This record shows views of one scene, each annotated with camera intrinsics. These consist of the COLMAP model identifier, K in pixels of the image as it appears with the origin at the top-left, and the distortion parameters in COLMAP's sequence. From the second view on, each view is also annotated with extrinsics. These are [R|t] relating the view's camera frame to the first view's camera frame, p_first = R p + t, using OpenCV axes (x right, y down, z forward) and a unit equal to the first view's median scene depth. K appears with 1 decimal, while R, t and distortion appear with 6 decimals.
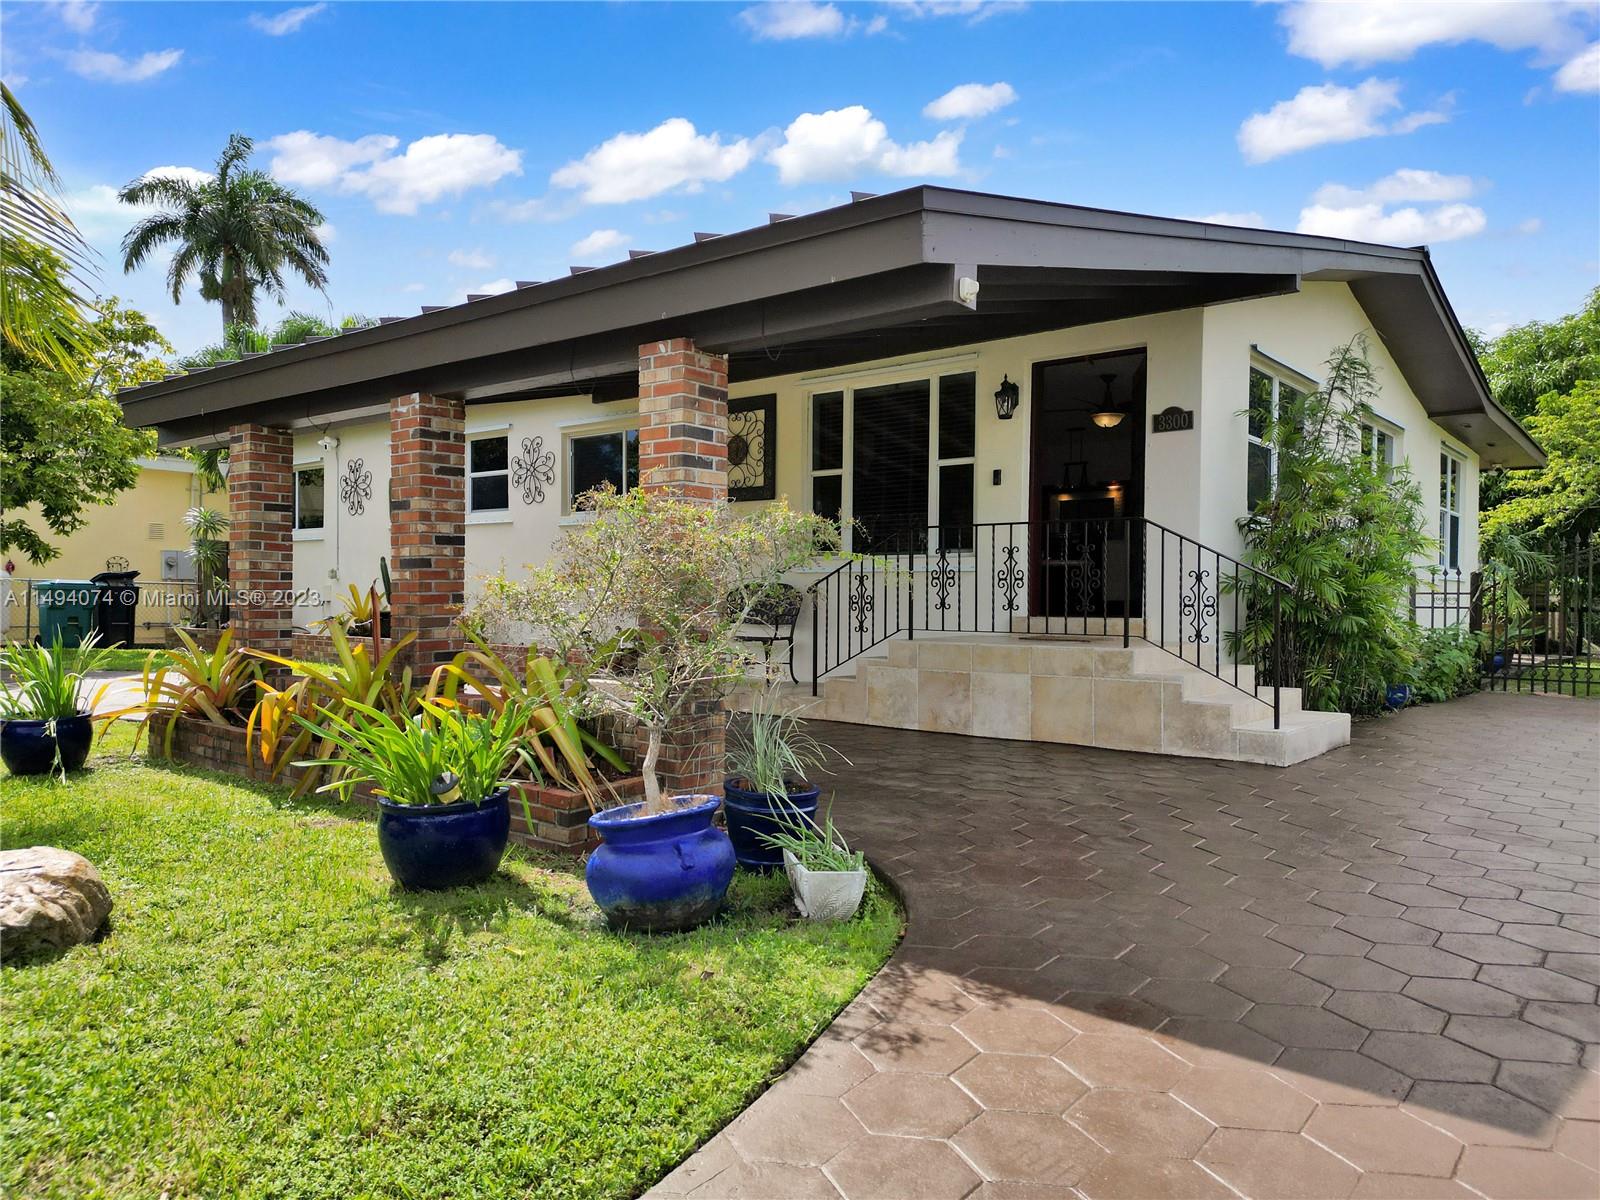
lens RADIAL K [[1126.7, 0, 798.0], [0, 1126.7, 596.1], [0, 0, 1]] dist [0.055612, -0.048672]
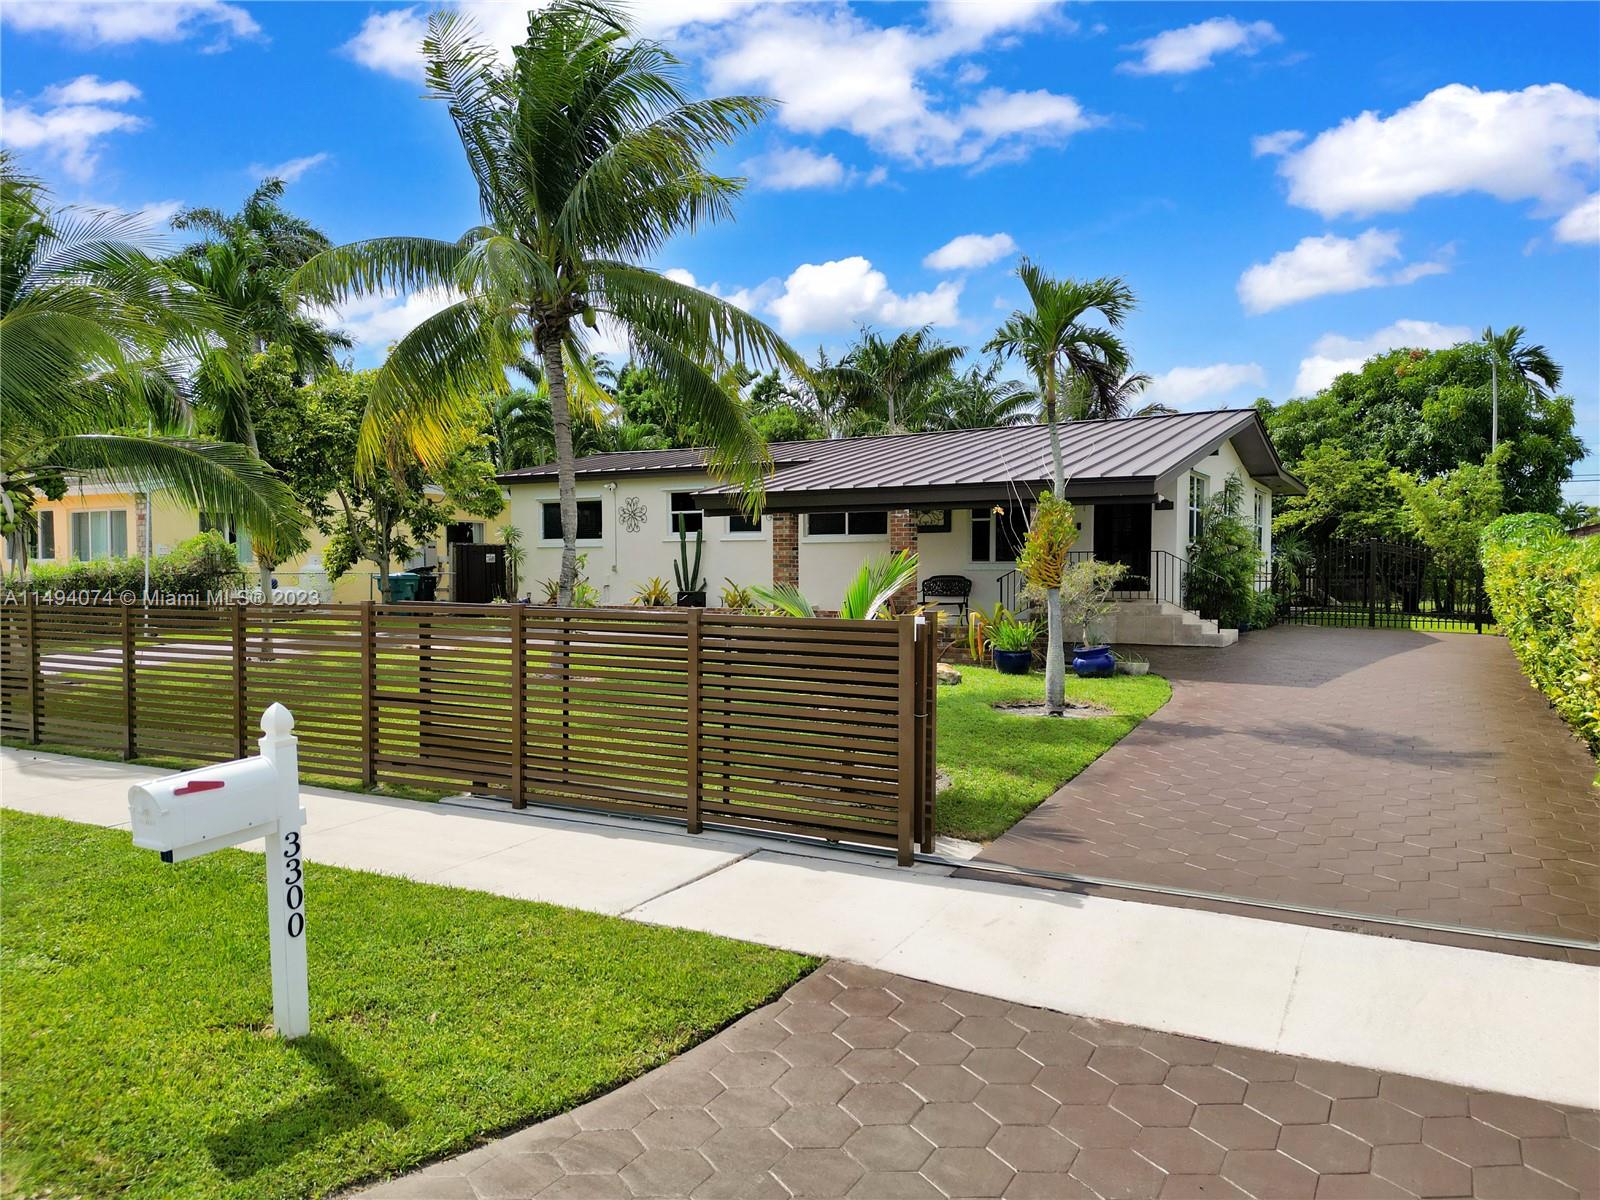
lens RADIAL K [[1126.7, 0, 805.3], [0, 1126.7, 602.7], [0, 0, 1]] dist [0.055612, -0.048672]
pose [[0.985760, -0.016549, 0.167343, -0.488876], [0.010856, 0.999333, 0.034878, -0.028533], [-0.167808, -0.032565, 0.985282, -0.725986]]
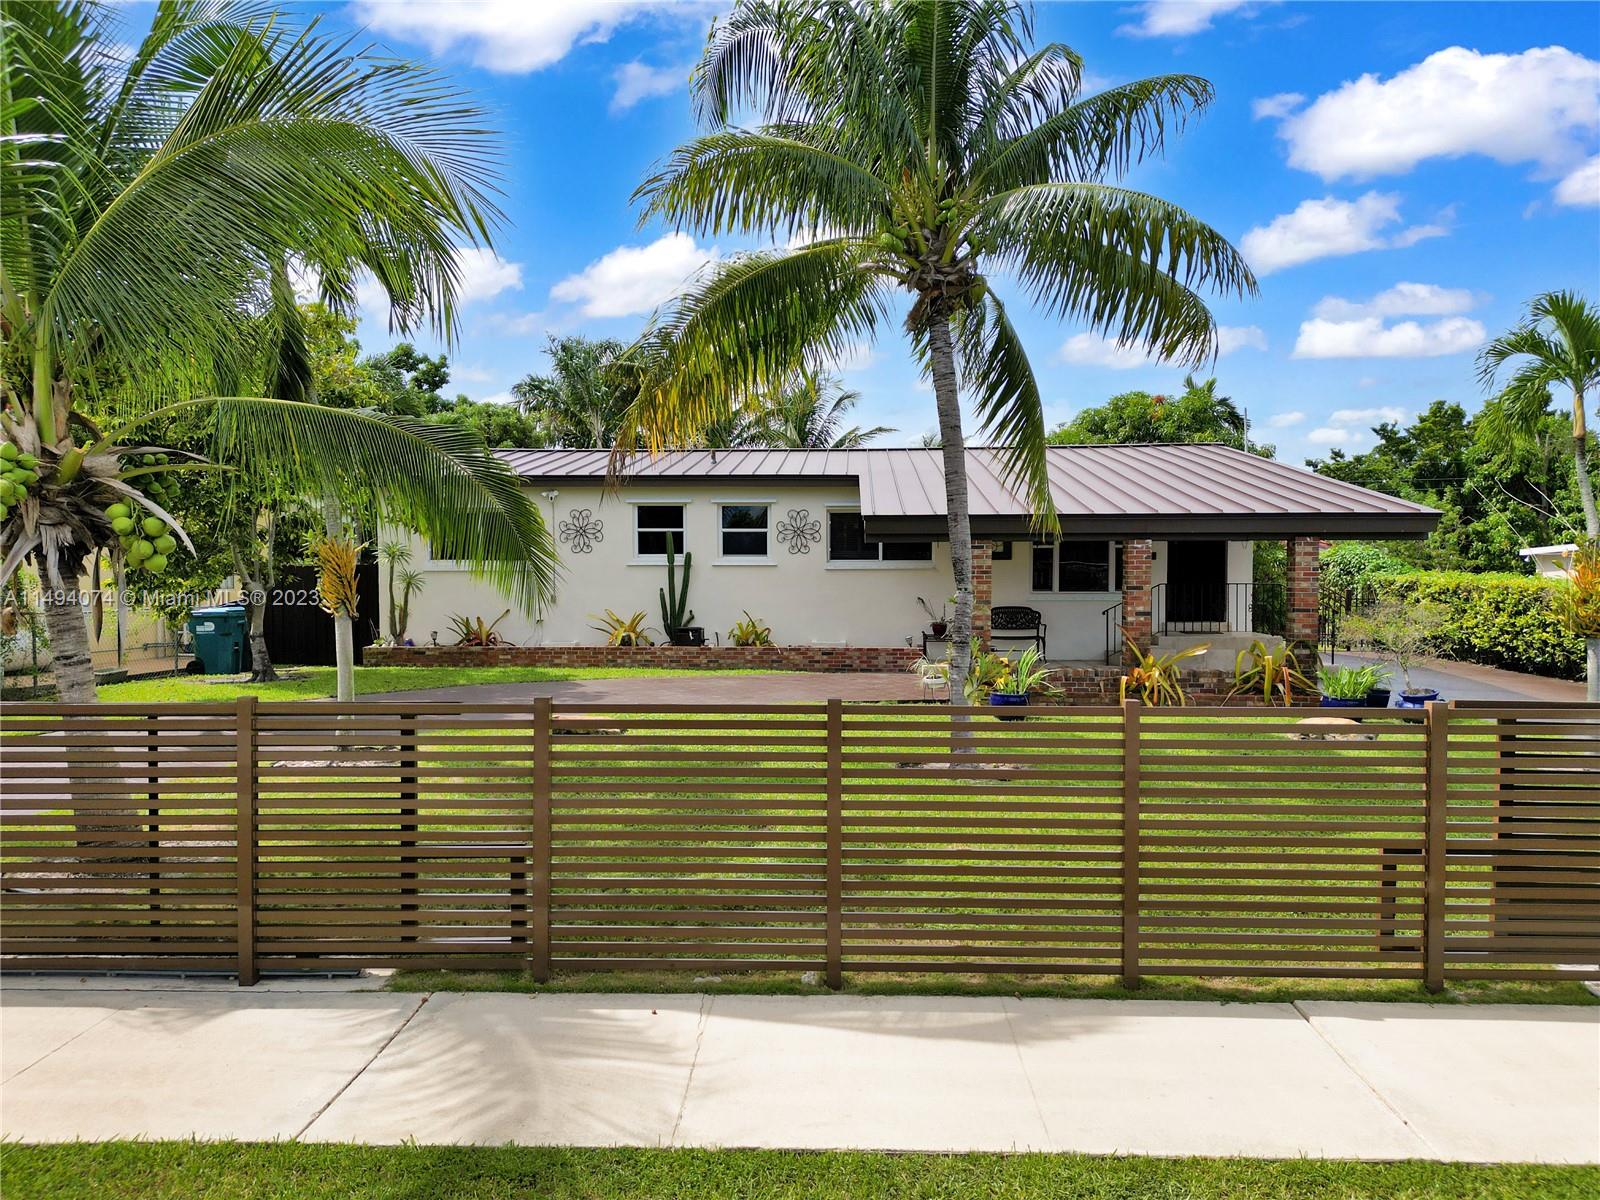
lens RADIAL K [[1126.7, 0, 798.0], [0, 1126.7, 601.5], [0, 0, 1]] dist [0.055612, -0.048672]
pose [[0.806489, -0.024669, 0.590734, -1.109984], [0.007542, 0.999477, 0.031441, -0.064198], [-0.591201, -0.020901, 0.806253, -0.205961]]
